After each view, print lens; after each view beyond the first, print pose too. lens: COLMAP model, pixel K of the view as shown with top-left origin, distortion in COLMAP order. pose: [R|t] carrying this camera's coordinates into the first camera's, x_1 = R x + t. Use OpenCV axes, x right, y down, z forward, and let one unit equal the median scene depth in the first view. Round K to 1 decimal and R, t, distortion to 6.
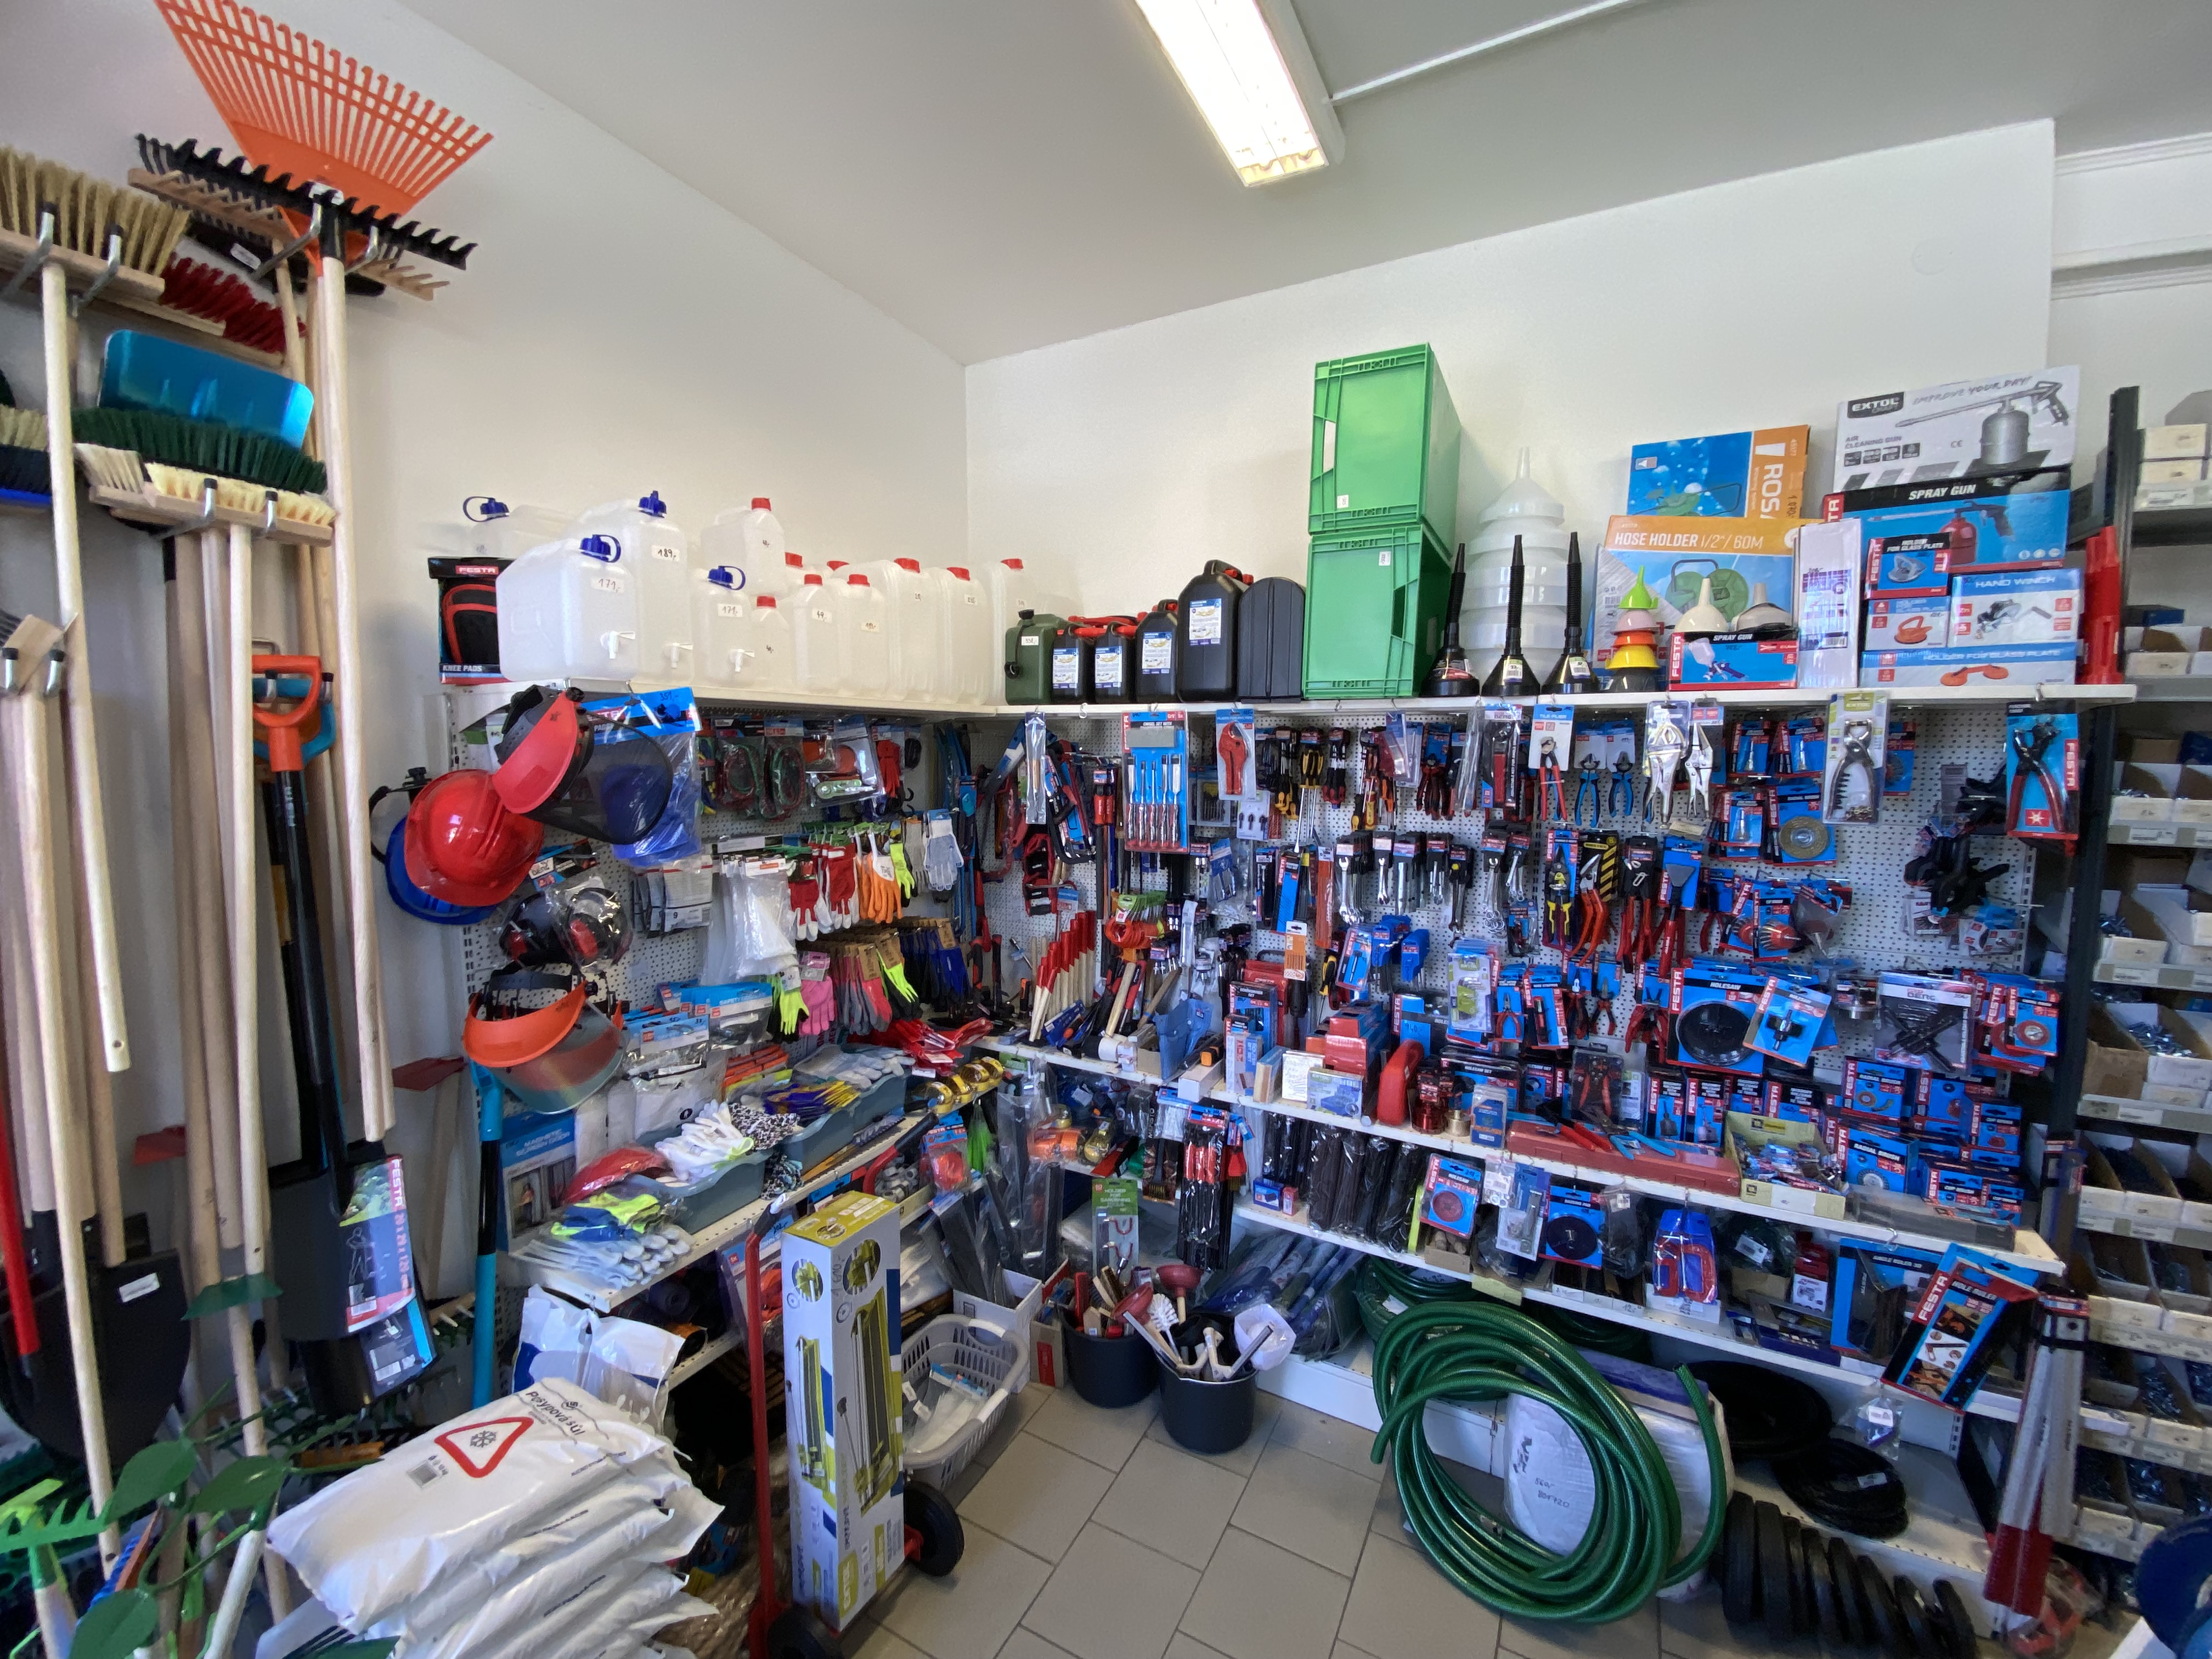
lens RADIAL K [[893.6, 0, 1106.0], [0, 893.6, 829.5], [0, 0, 1]] dist [-0.001123, -0.011997]
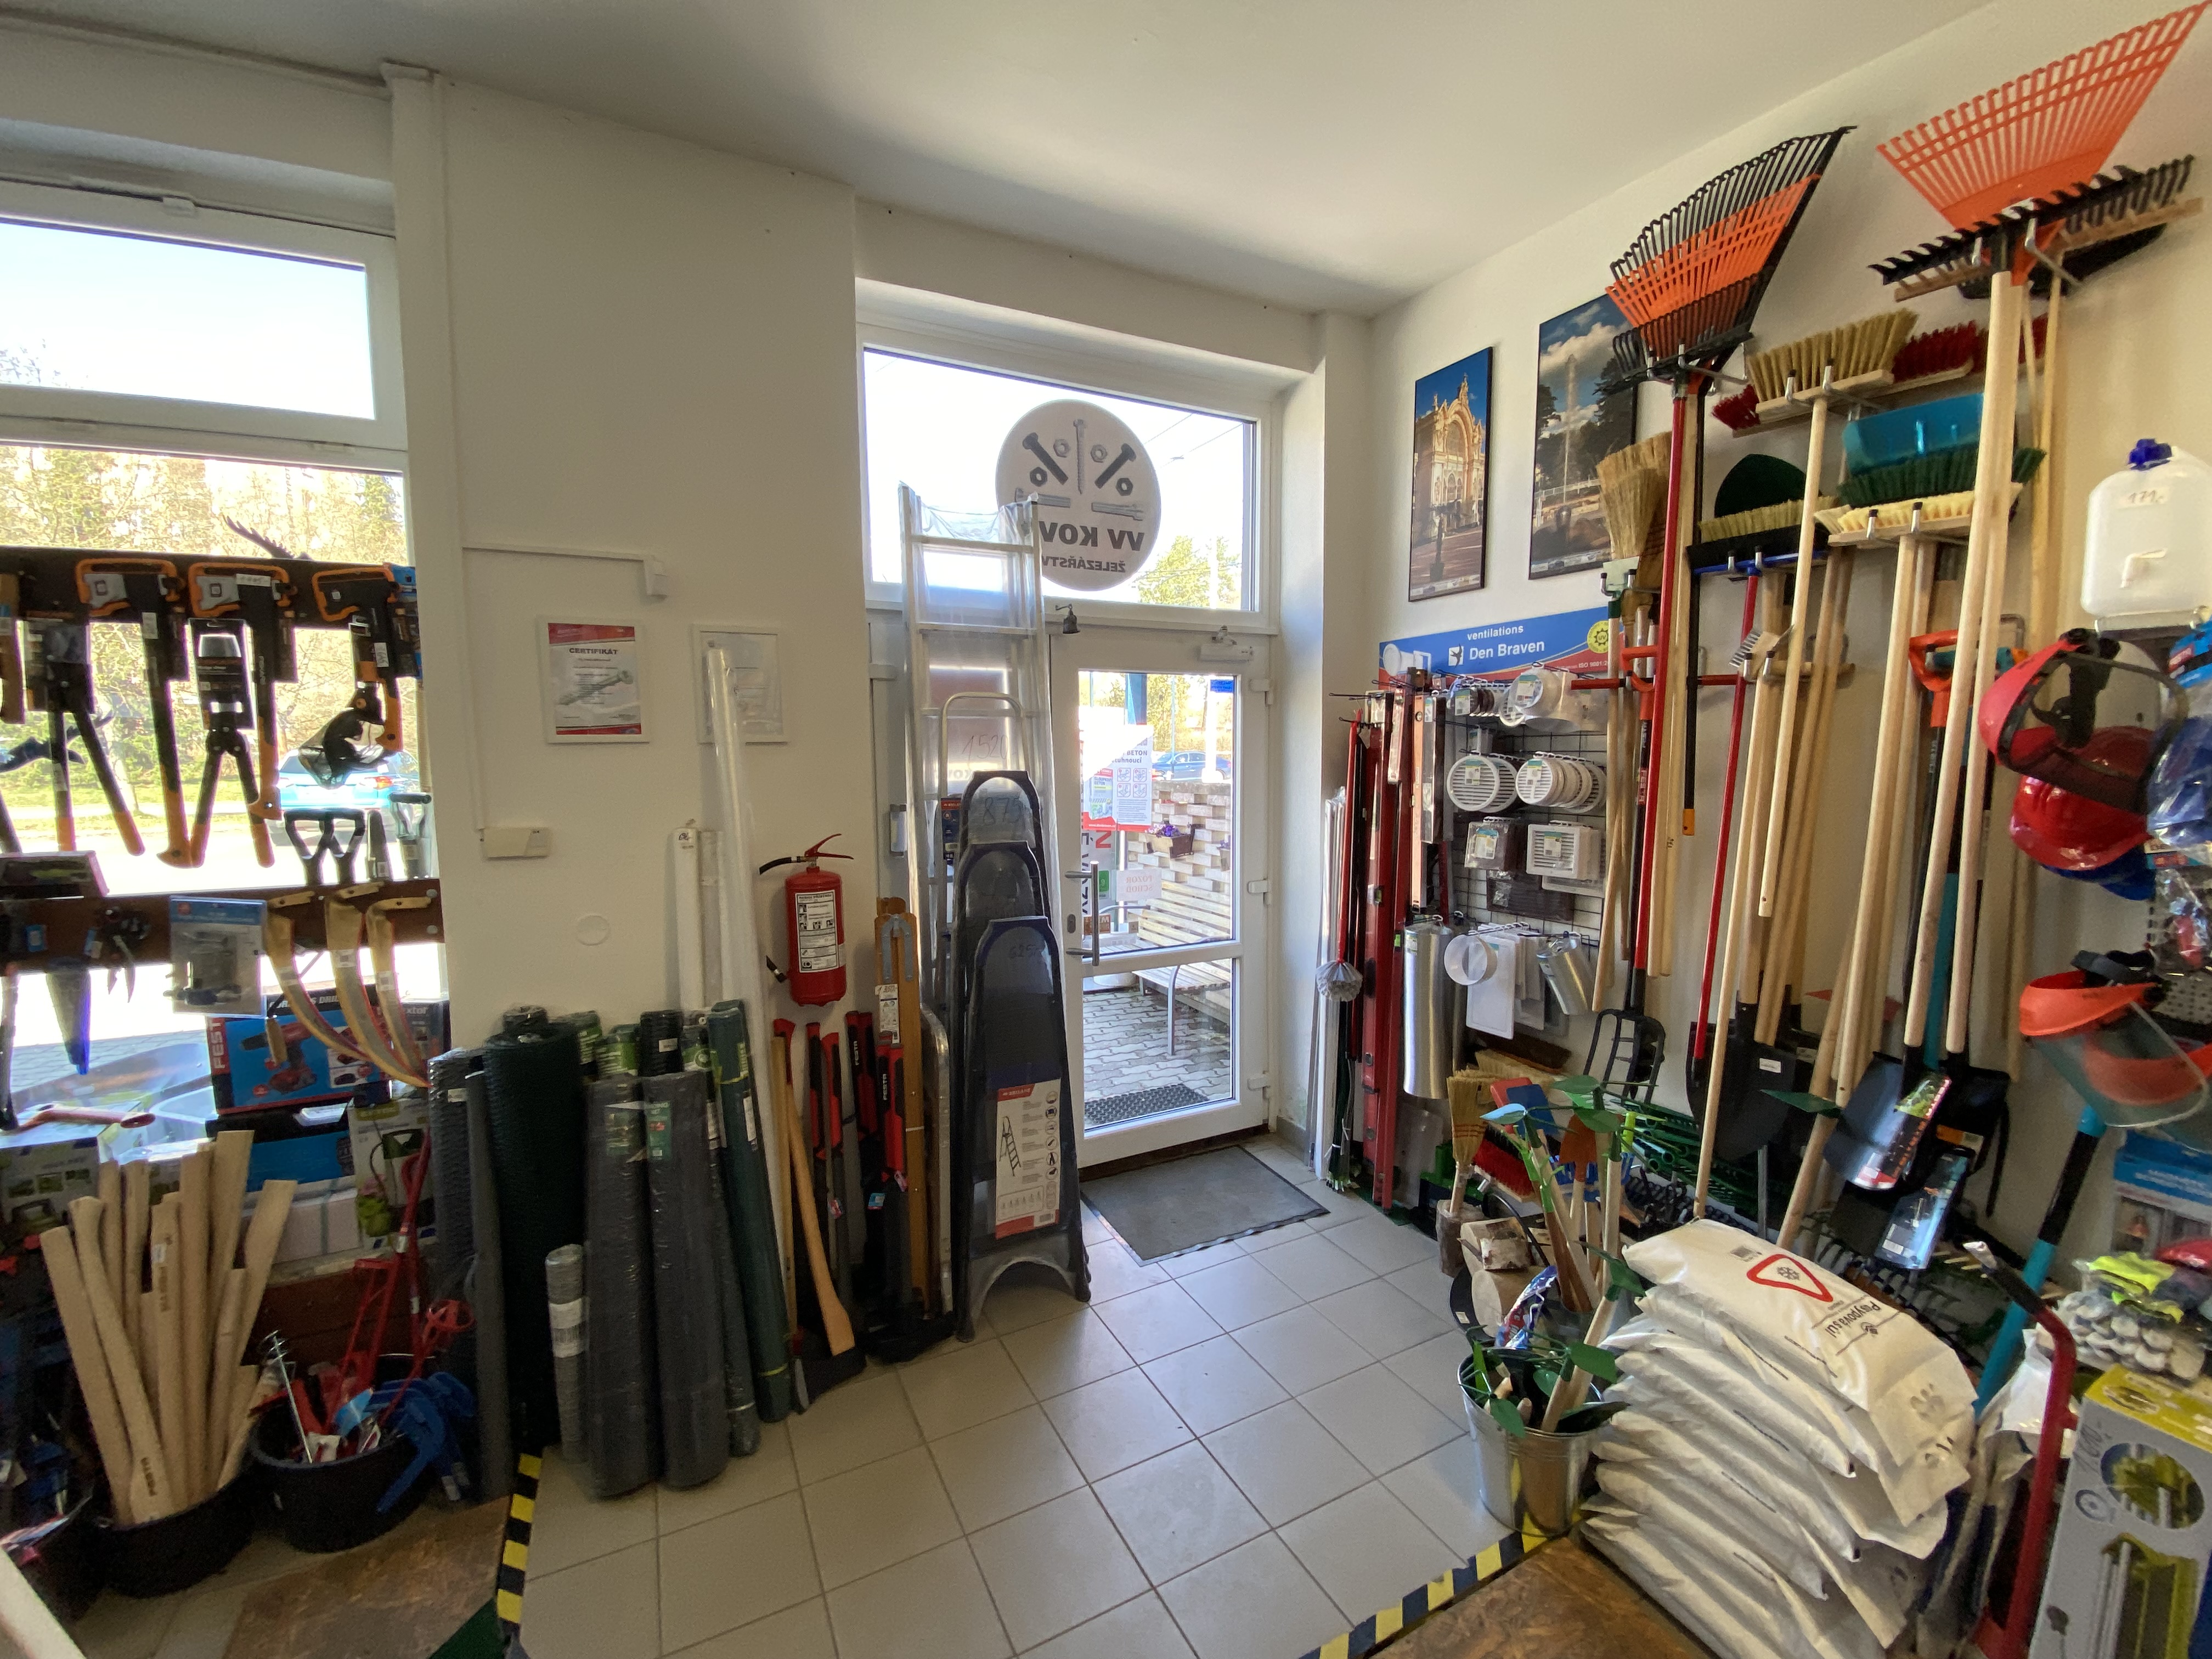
lens RADIAL K [[893.6, 0, 1106.0], [0, 893.6, 829.5], [0, 0, 1]] dist [-0.001123, -0.011997]
pose [[-0.554074, 0.072735, -0.829284, 0.591245], [-0.075154, 0.987737, 0.136846, -0.006605], [0.829068, 0.138147, -0.541814, 0.604593]]
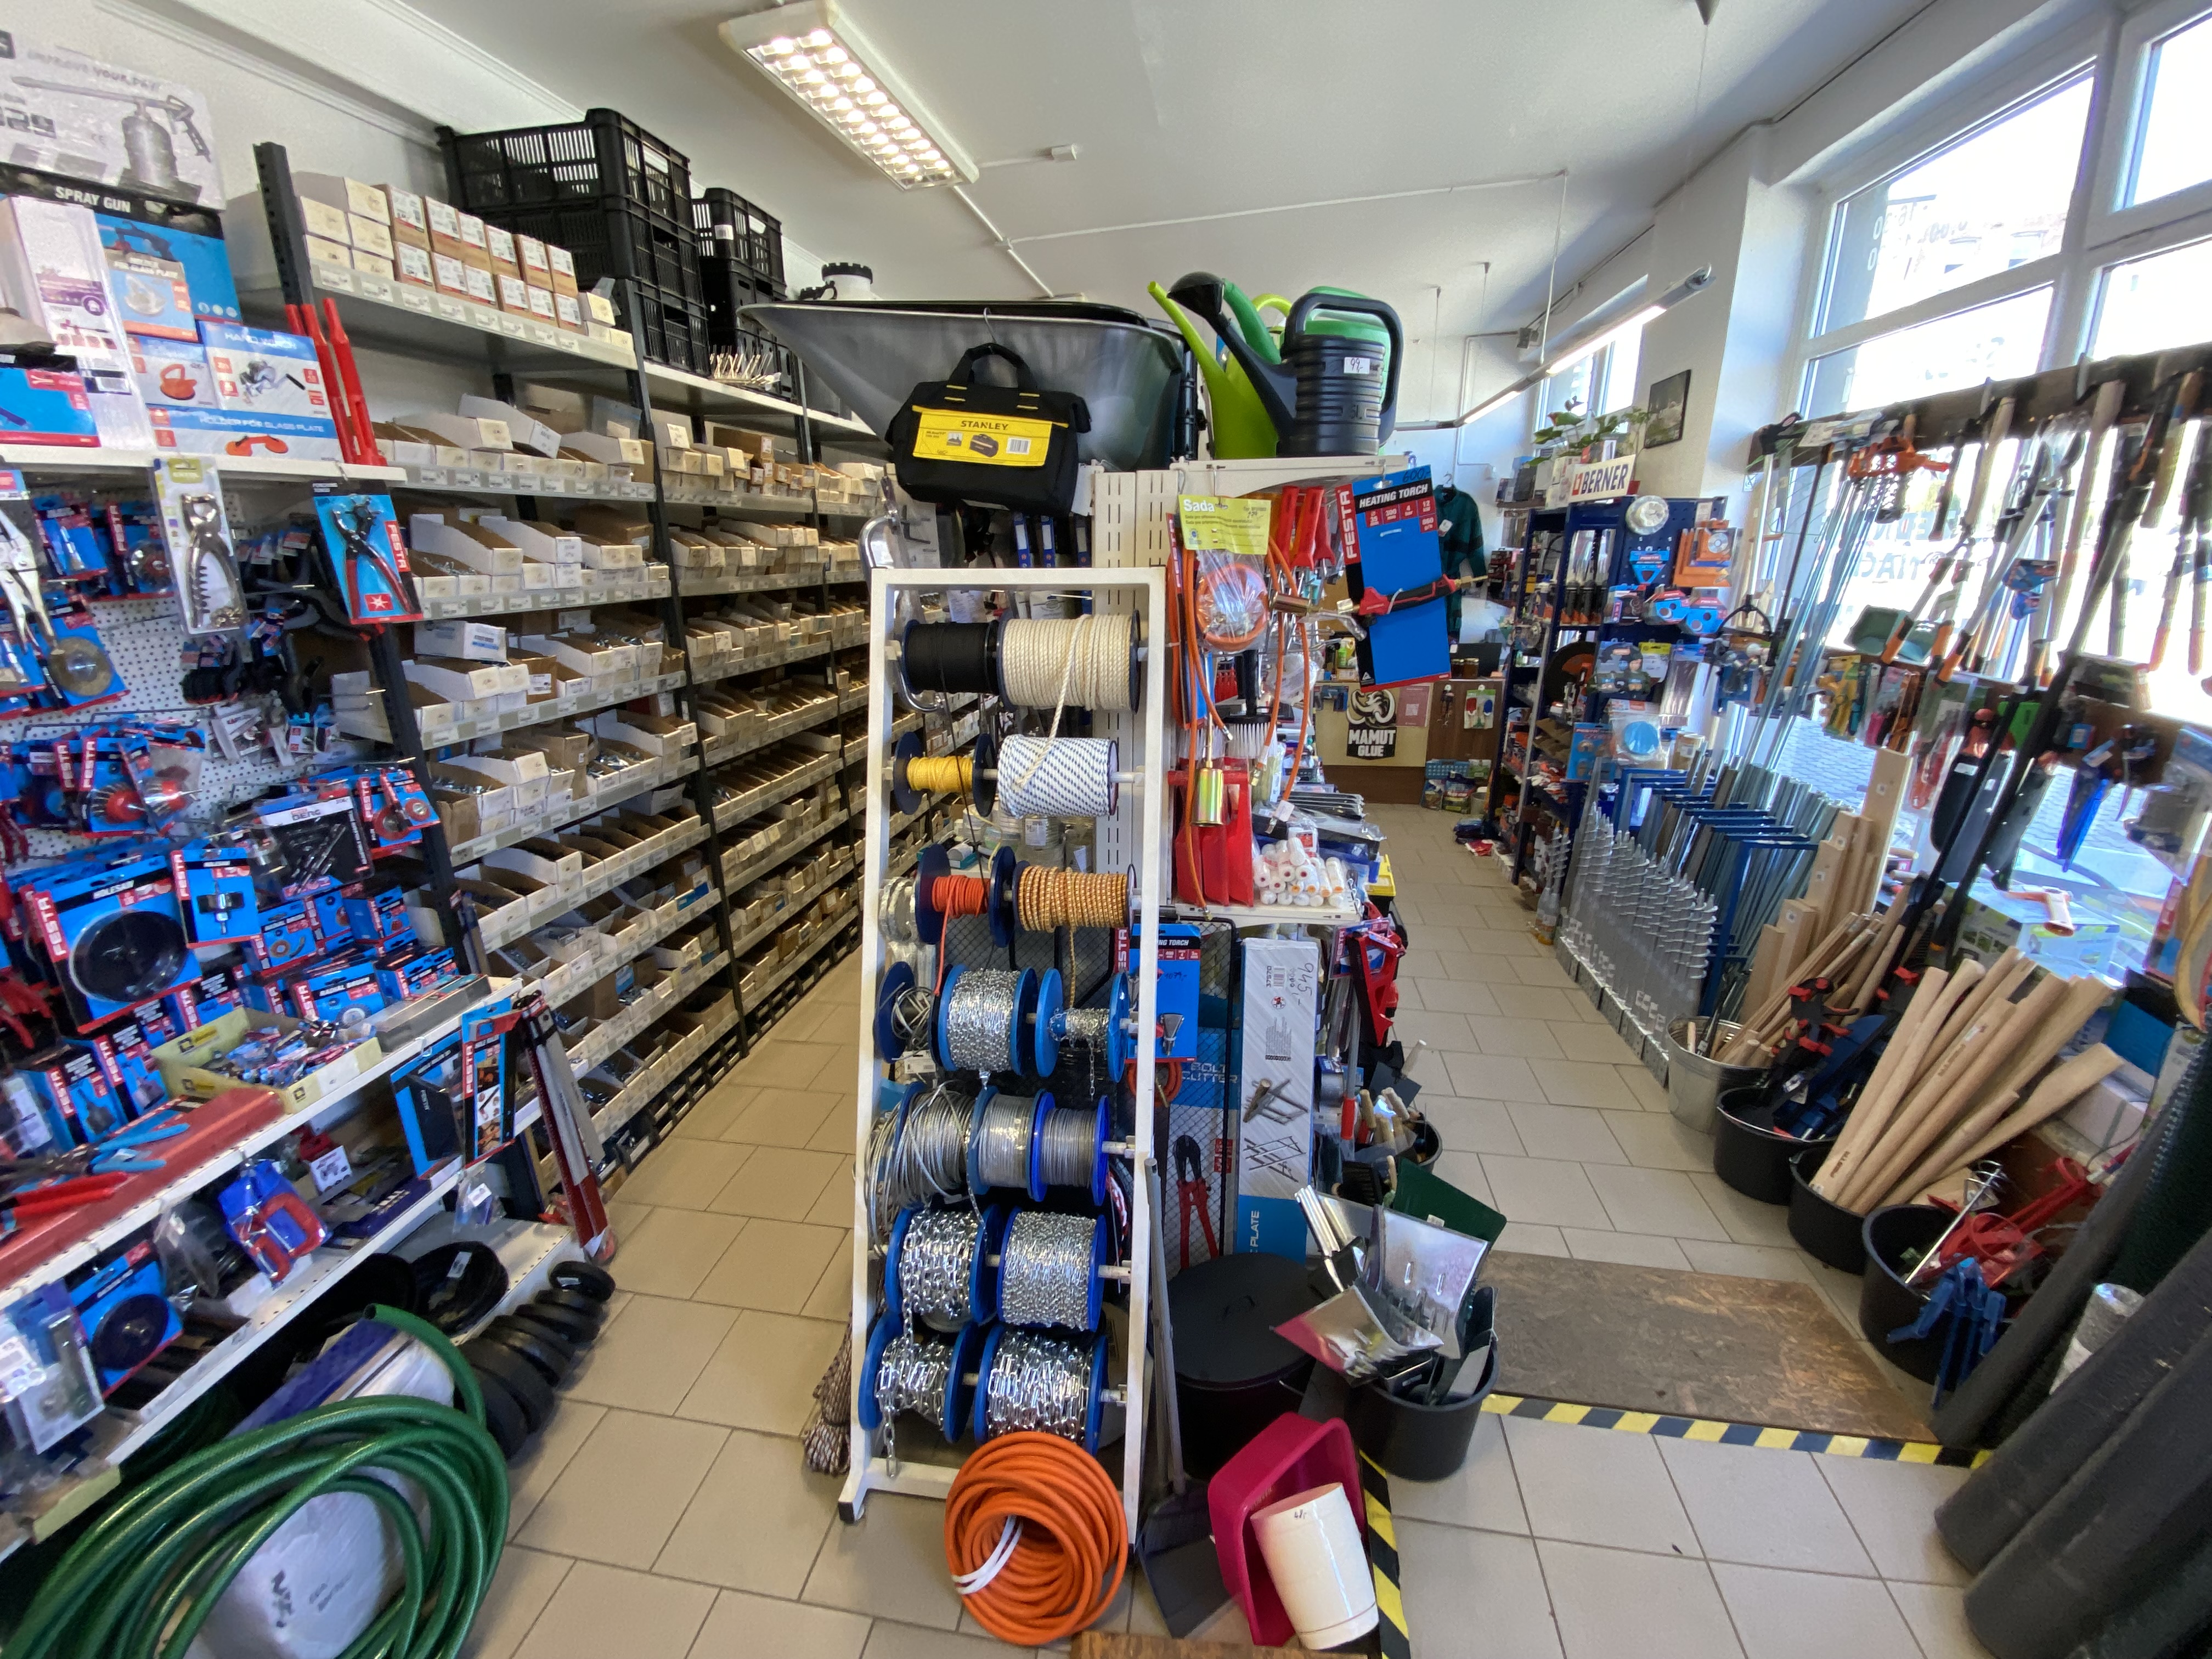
lens RADIAL K [[893.6, 0, 1106.0], [0, 893.6, 829.5], [0, 0, 1]] dist [-0.001123, -0.011997]
pose [[-0.341185, -0.289270, 0.894380, -0.198918], [0.097050, 0.935547, 0.339607, -0.030791], [-0.934973, 0.202668, -0.291121, 0.513217]]
